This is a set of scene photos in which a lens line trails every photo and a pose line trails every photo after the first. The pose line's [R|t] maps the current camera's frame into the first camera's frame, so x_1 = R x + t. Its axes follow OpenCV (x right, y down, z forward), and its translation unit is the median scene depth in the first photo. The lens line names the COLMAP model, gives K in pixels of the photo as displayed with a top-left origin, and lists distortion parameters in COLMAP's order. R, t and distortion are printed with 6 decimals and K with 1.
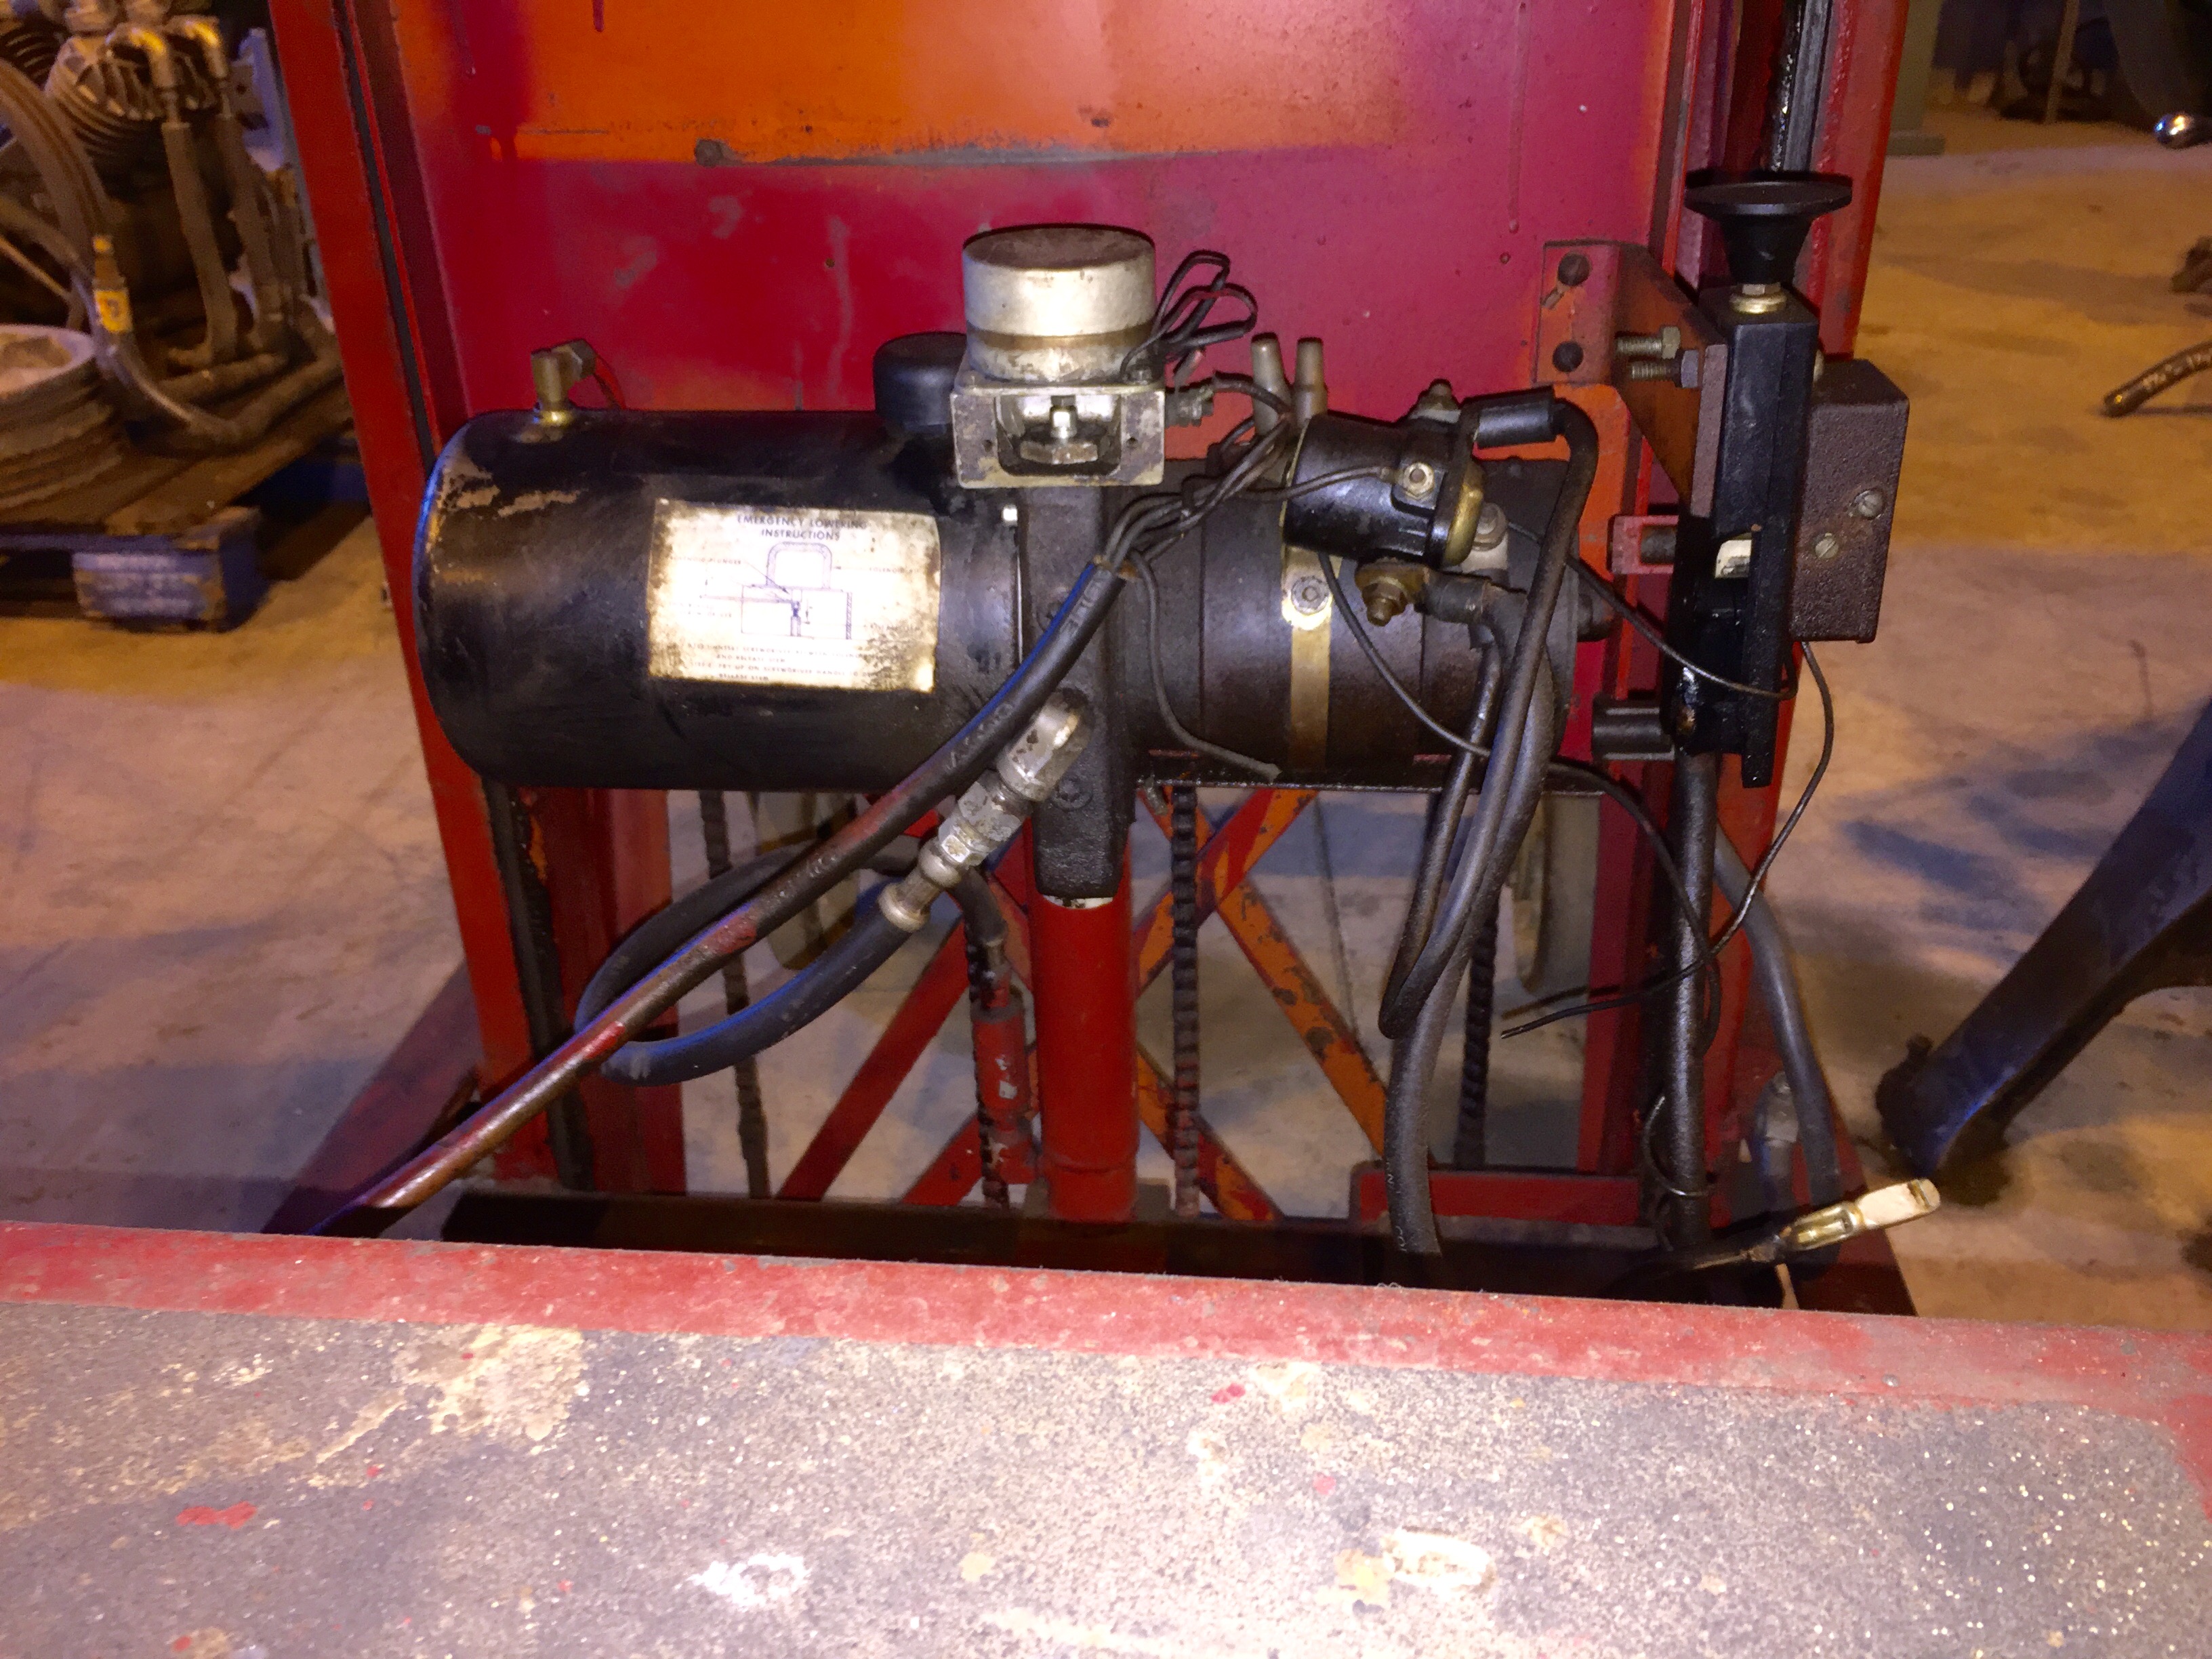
lens RADIAL K [[1888.7, 0, 1058.9], [0, 1888.7, 790.3], [0, 0, 1]] dist [0.089507, -0.139731]
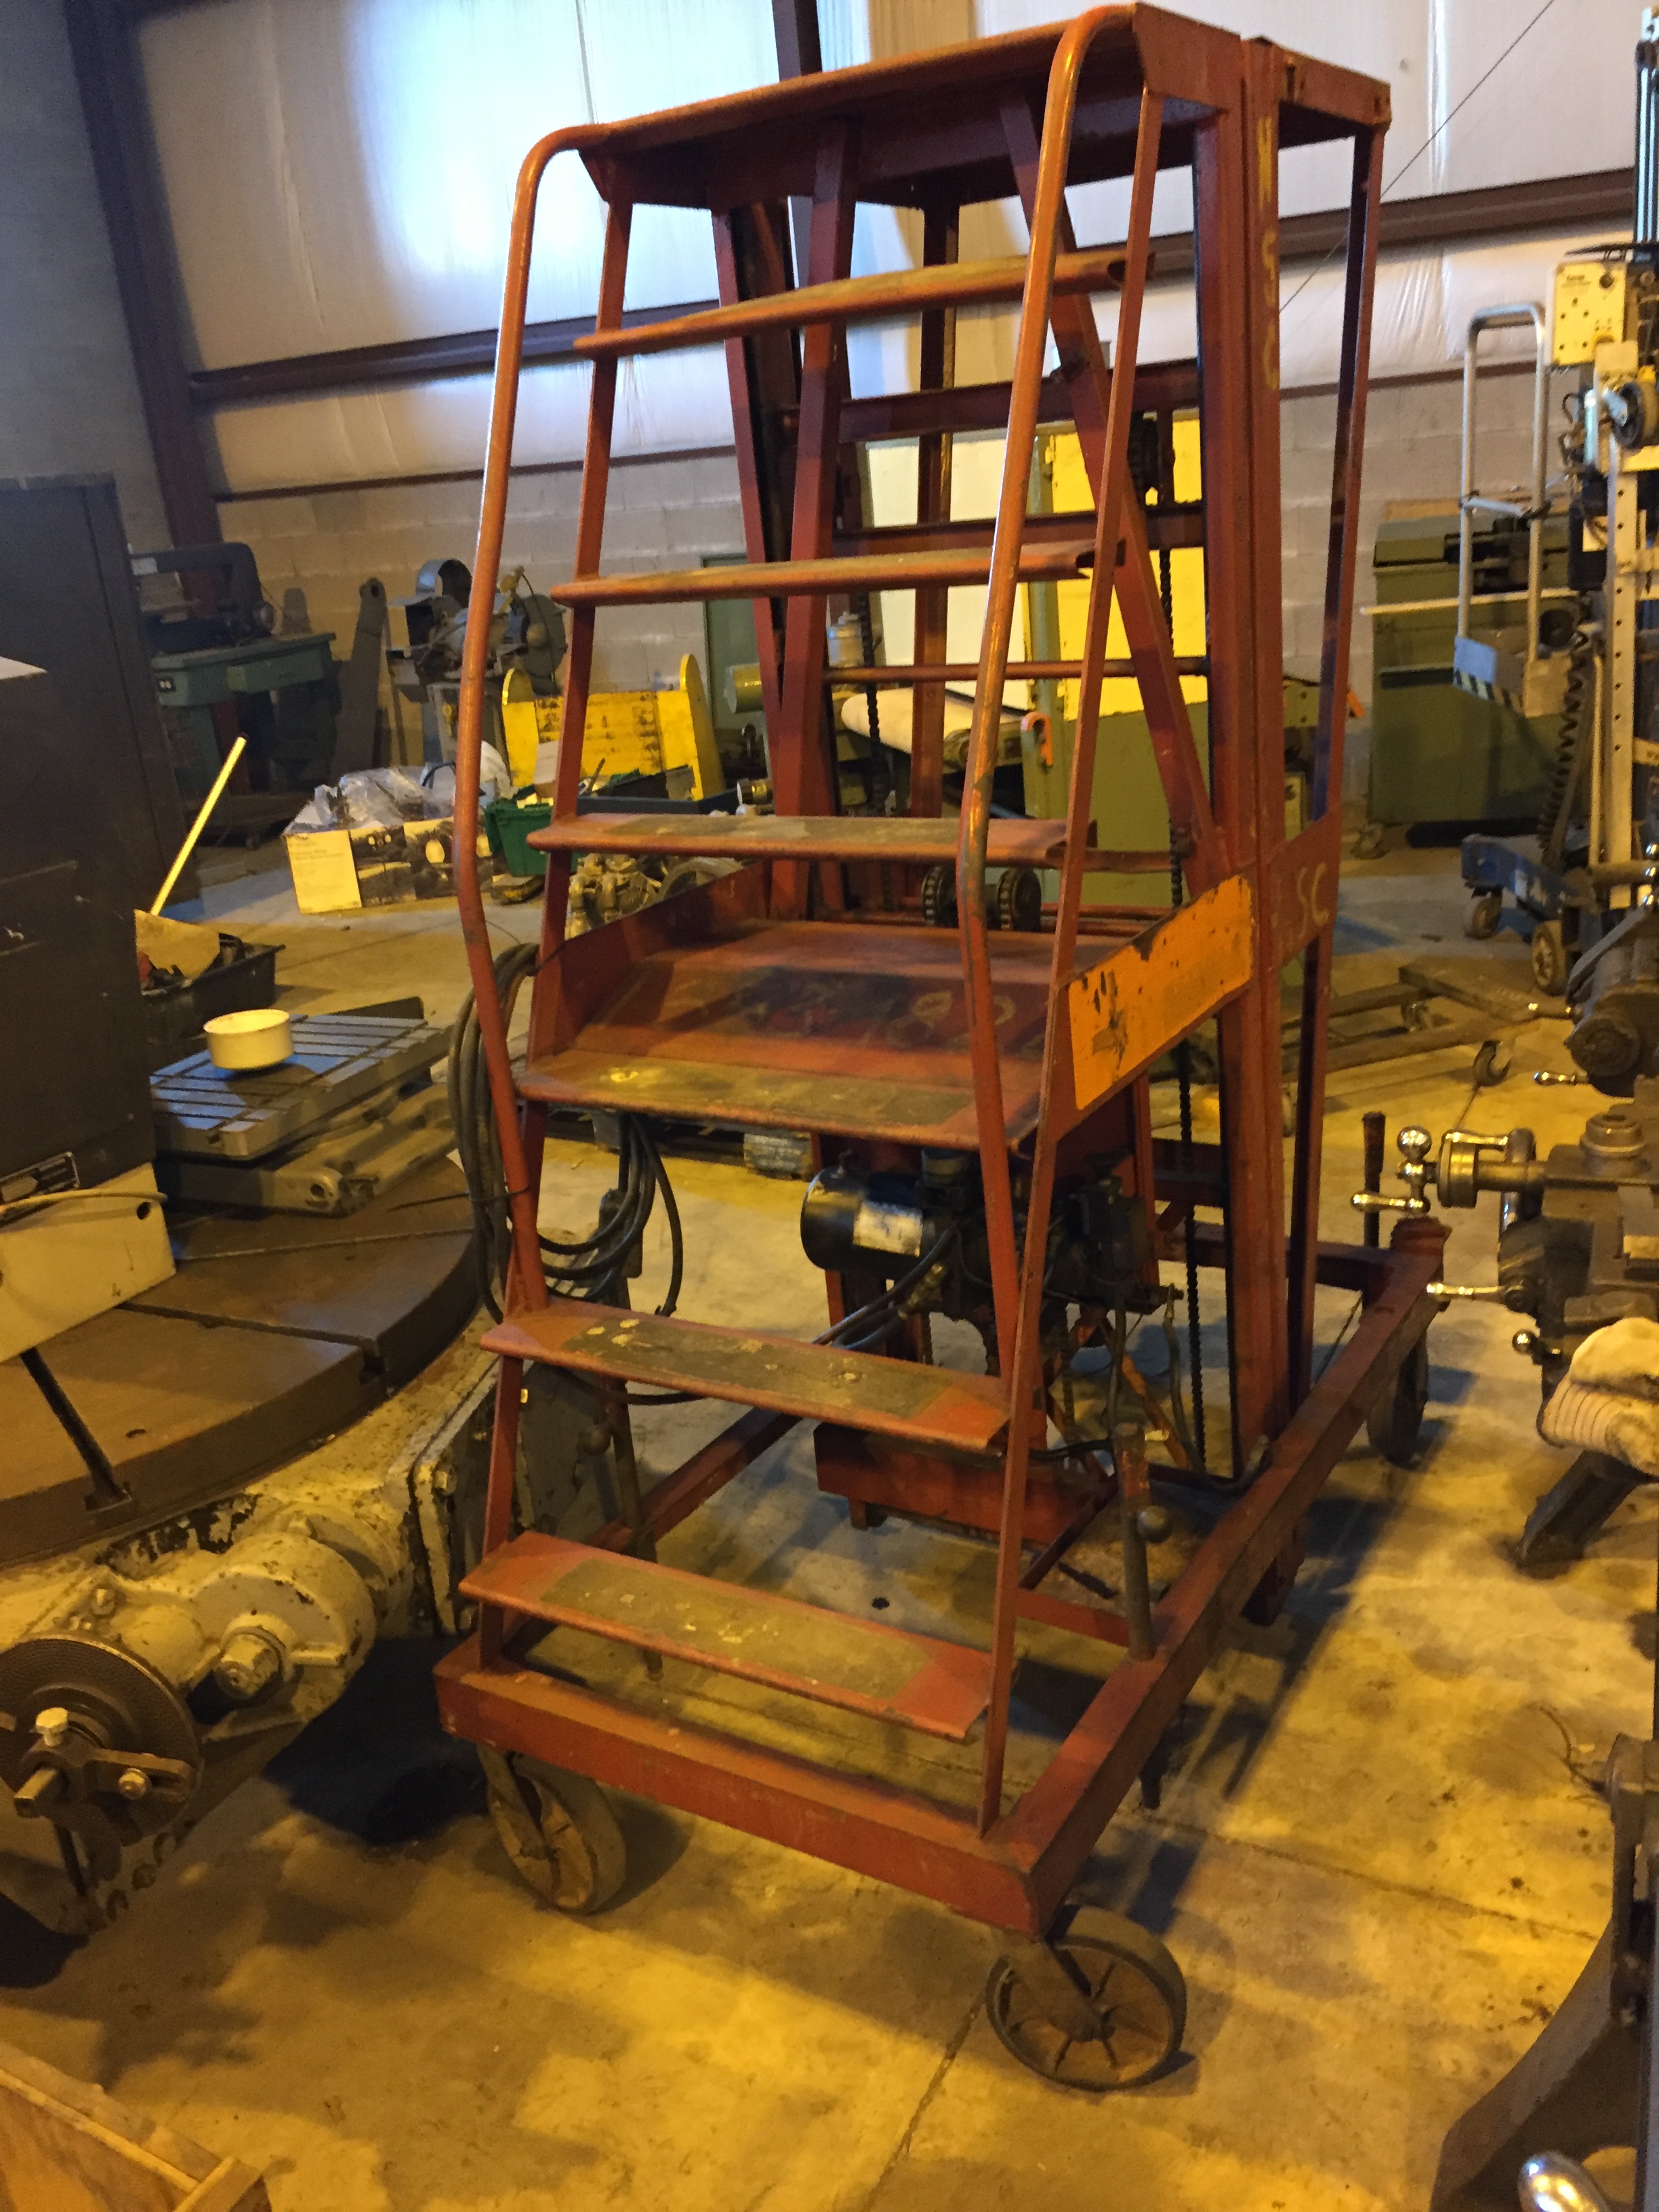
lens RADIAL K [[1888.7, 0, 829.5], [0, 1888.7, 1106.0], [0, 0, 1]] dist [0.089507, -0.139731]
pose [[0.901247, 0.079313, -0.425985, 0.366694], [-0.126659, 0.988388, -0.083945, -0.003036], [0.414380, 0.129610, 0.900827, -0.674595]]
